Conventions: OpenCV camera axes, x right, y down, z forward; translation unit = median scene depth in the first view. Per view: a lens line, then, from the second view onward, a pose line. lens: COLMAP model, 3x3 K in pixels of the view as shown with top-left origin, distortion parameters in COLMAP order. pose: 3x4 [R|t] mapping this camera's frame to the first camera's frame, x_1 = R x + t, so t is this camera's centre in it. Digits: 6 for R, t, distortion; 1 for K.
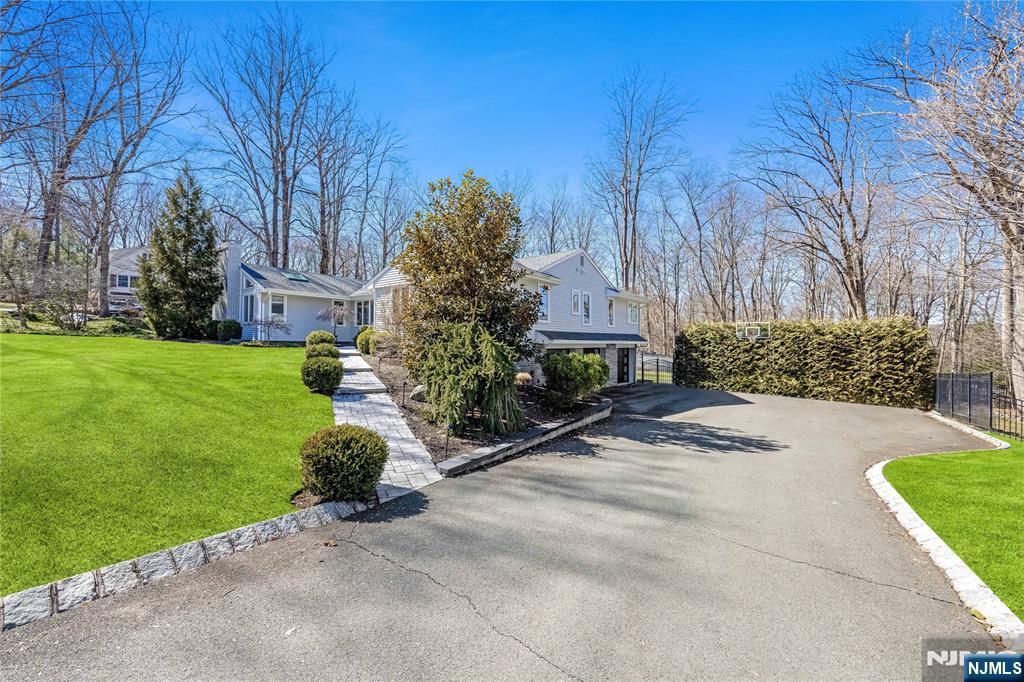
lens RADIAL K [[429.1, 0, 512.0], [0, 429.1, 341.0], [0, 0, 1]] dist [0.000110, -0.000019]
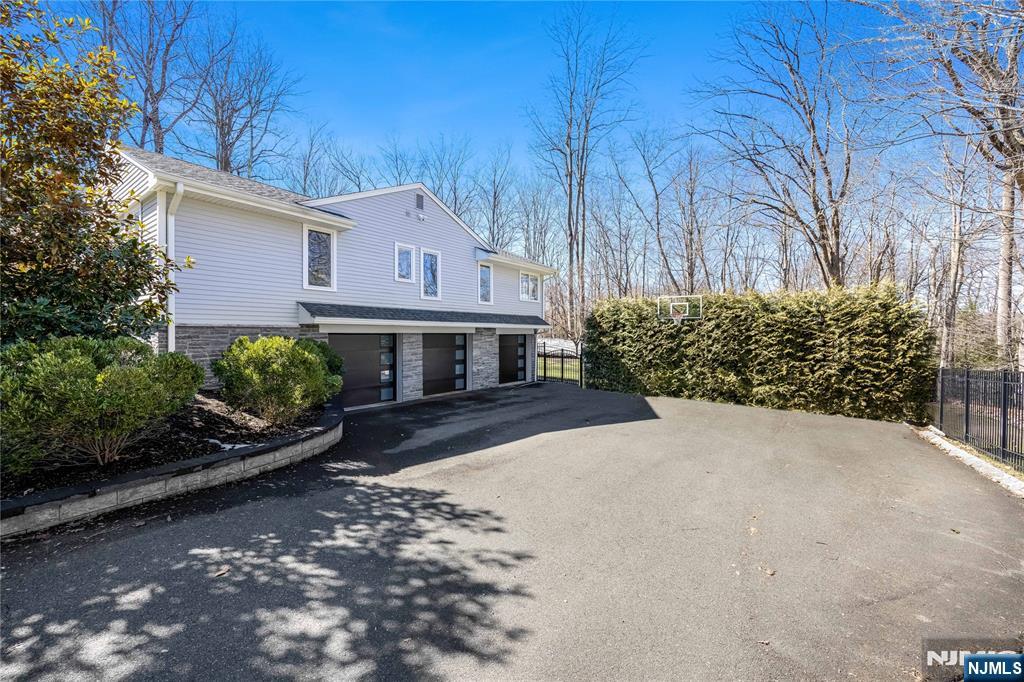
lens RADIAL K [[433.1, 0, 512.9], [0, 433.1, 345.9], [0, 0, 1]] dist [0.001100, 0.000096]
pose [[0.999419, -0.006560, 0.033458, 0.260993], [0.005467, 0.999452, 0.032653, 0.013238], [-0.033654, -0.032451, 0.998907, 0.293404]]
